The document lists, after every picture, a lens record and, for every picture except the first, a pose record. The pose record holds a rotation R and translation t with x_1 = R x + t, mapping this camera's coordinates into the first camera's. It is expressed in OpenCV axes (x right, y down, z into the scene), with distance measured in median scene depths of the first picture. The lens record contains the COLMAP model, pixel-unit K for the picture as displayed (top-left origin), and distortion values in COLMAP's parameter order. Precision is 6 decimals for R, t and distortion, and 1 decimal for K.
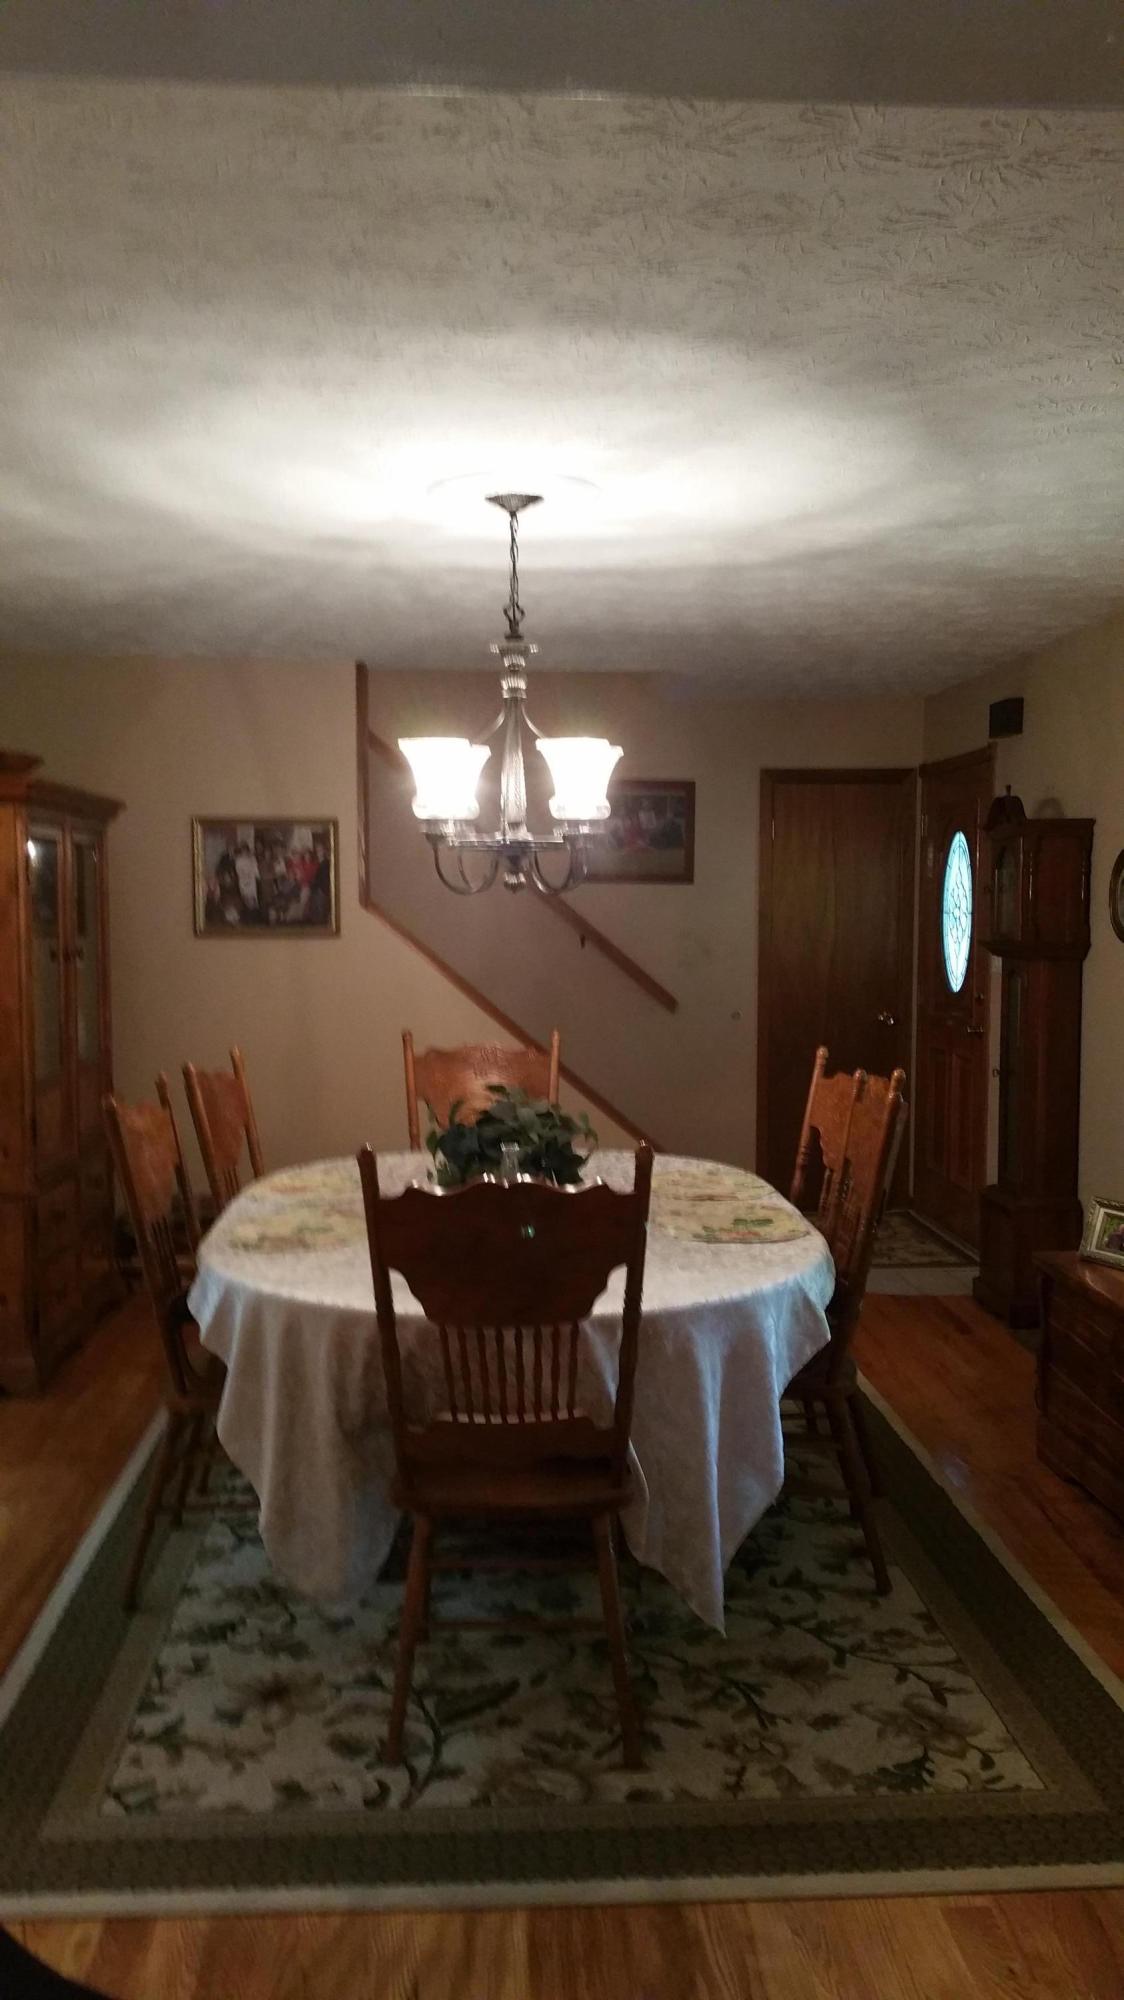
lens RADIAL K [[1600.5, 0, 559.4], [0, 1600.5, 993.0], [0, 0, 1]] dist [0.173110, -0.395407]
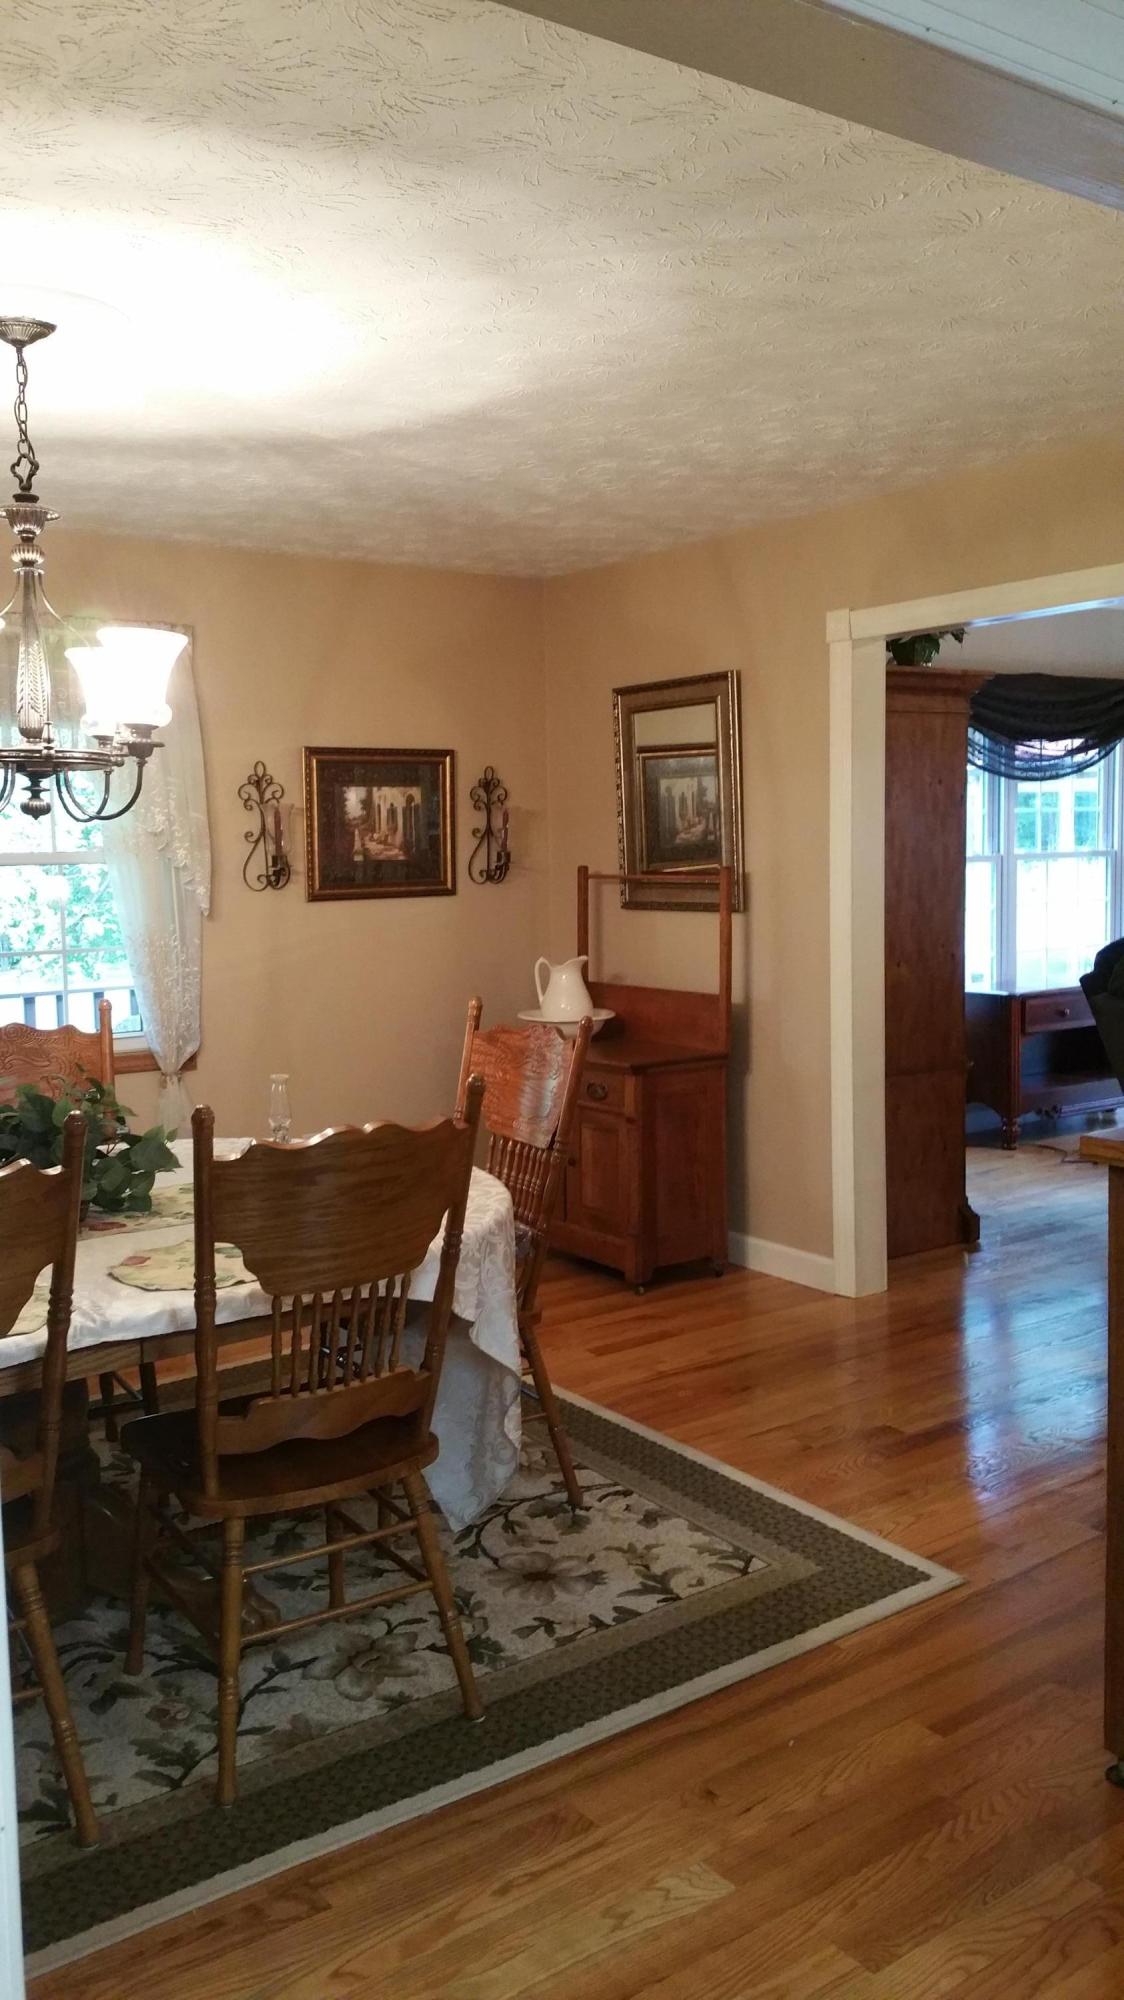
lens RADIAL K [[1600.5, 0, 559.4], [0, 1600.5, 993.0], [0, 0, 1]] dist [0.173110, -0.395407]
pose [[-0.533658, -0.084985, 0.841419, -1.083363], [0.068208, 0.987371, 0.142987, -0.099990], [-0.842945, 0.133698, -0.521122, 1.551600]]
